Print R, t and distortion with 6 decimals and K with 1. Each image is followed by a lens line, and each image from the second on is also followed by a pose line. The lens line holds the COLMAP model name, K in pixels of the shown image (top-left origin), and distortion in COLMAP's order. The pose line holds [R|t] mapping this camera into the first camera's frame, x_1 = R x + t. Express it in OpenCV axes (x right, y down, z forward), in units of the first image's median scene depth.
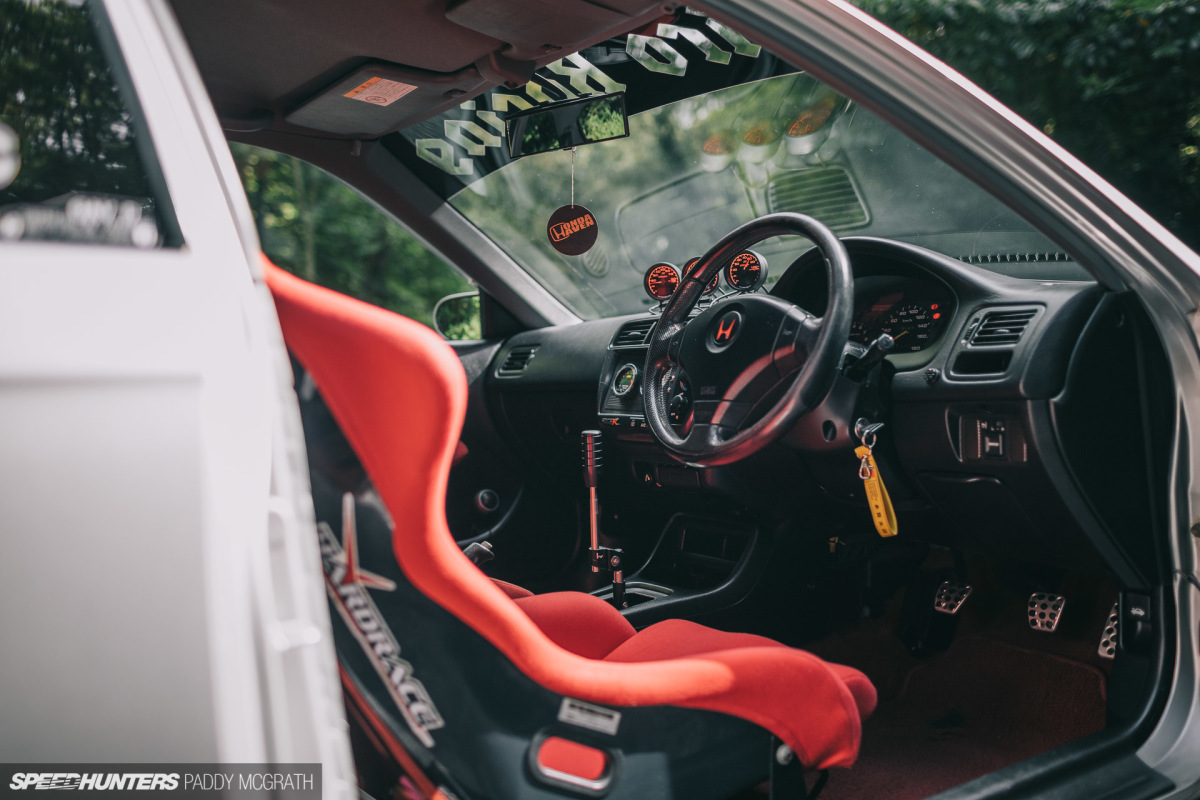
lens RADIAL K [[1161.5, 0, 594.9], [0, 1161.5, 402.6], [0, 0, 1]] dist [0.001400, 0.000000]
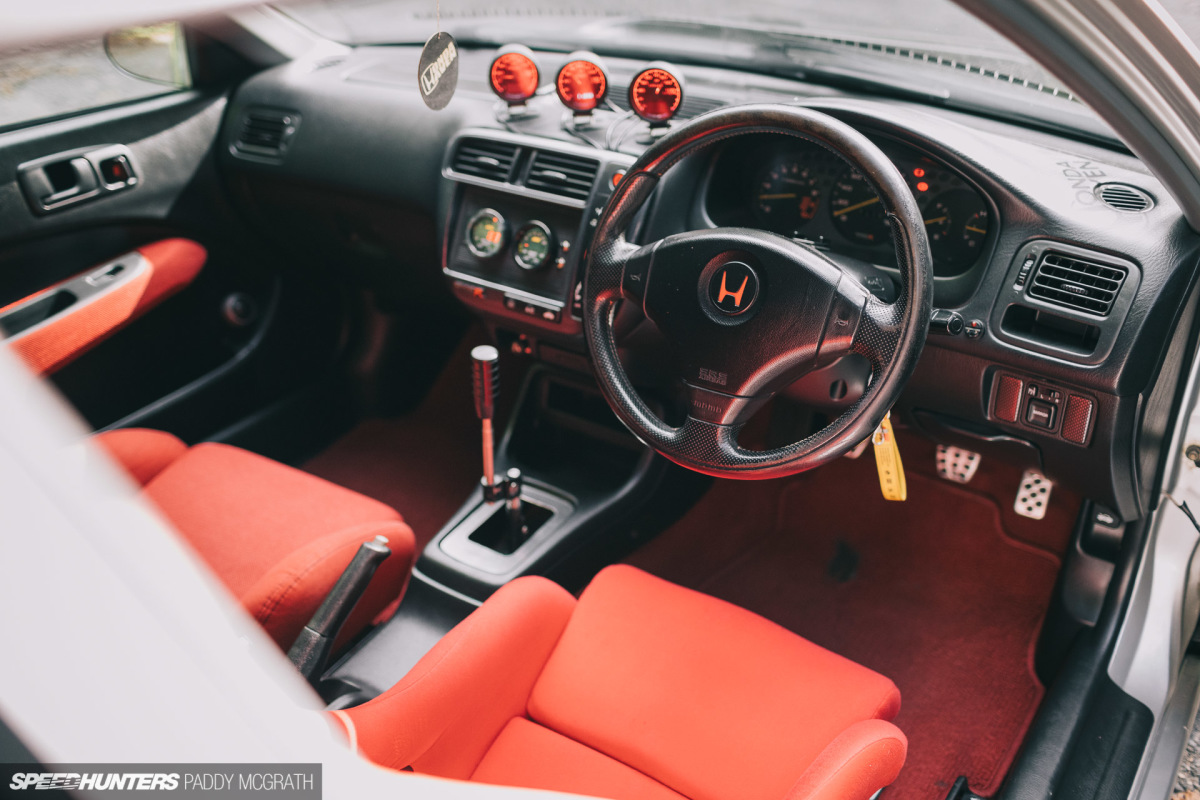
lens RADIAL K [[1161.5, 0, 604.6], [0, 1161.5, 395.9], [0, 0, 1]] dist [0.001400, 0.000000]
pose [[0.928274, -0.156706, 0.337268, -0.179375], [-0.007588, 0.898719, 0.438459, -0.265754], [-0.371819, -0.409569, 0.833069, 0.328961]]
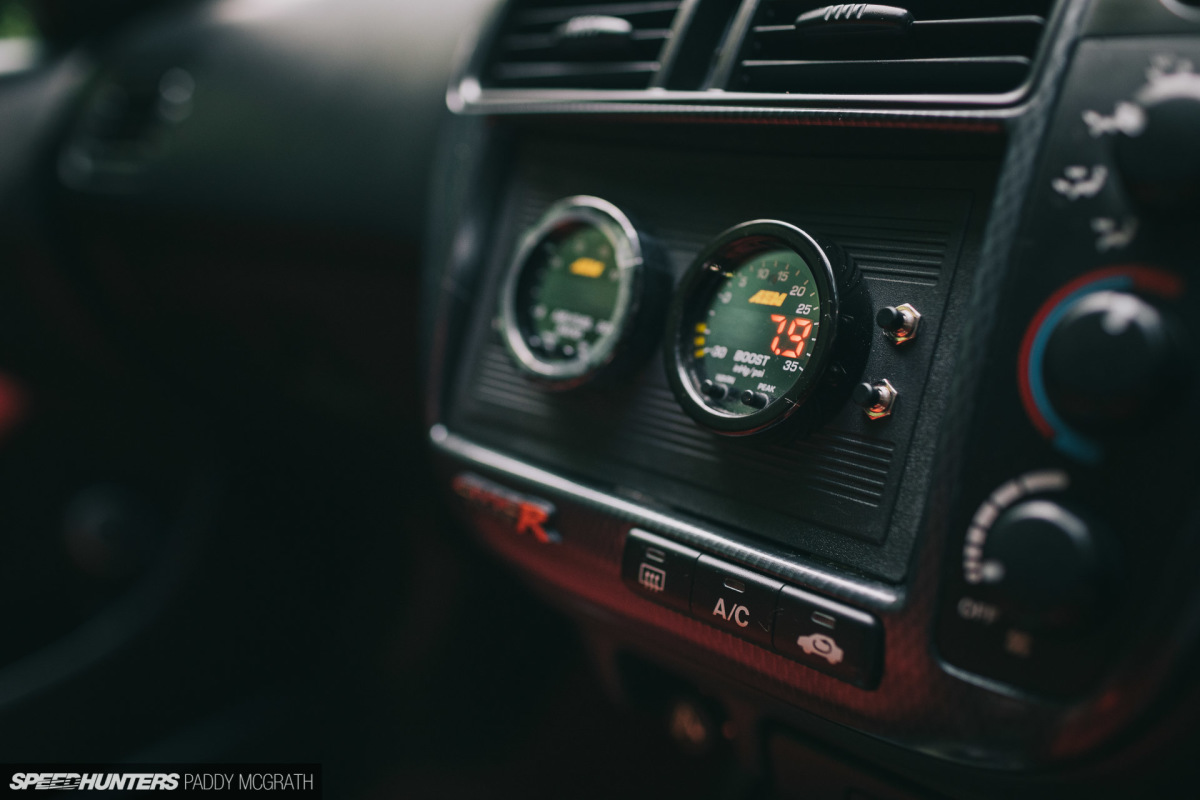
lens RADIAL K [[1161.5, 0, 599.1], [0, 1161.5, 402.5], [0, 0, 1]] dist [0.001400, 0.000000]
pose [[0.983019, -0.077797, 0.166196, -0.002382], [0.030264, 0.962013, 0.271320, -0.055649], [-0.180991, -0.261683, 0.948032, 0.860380]]
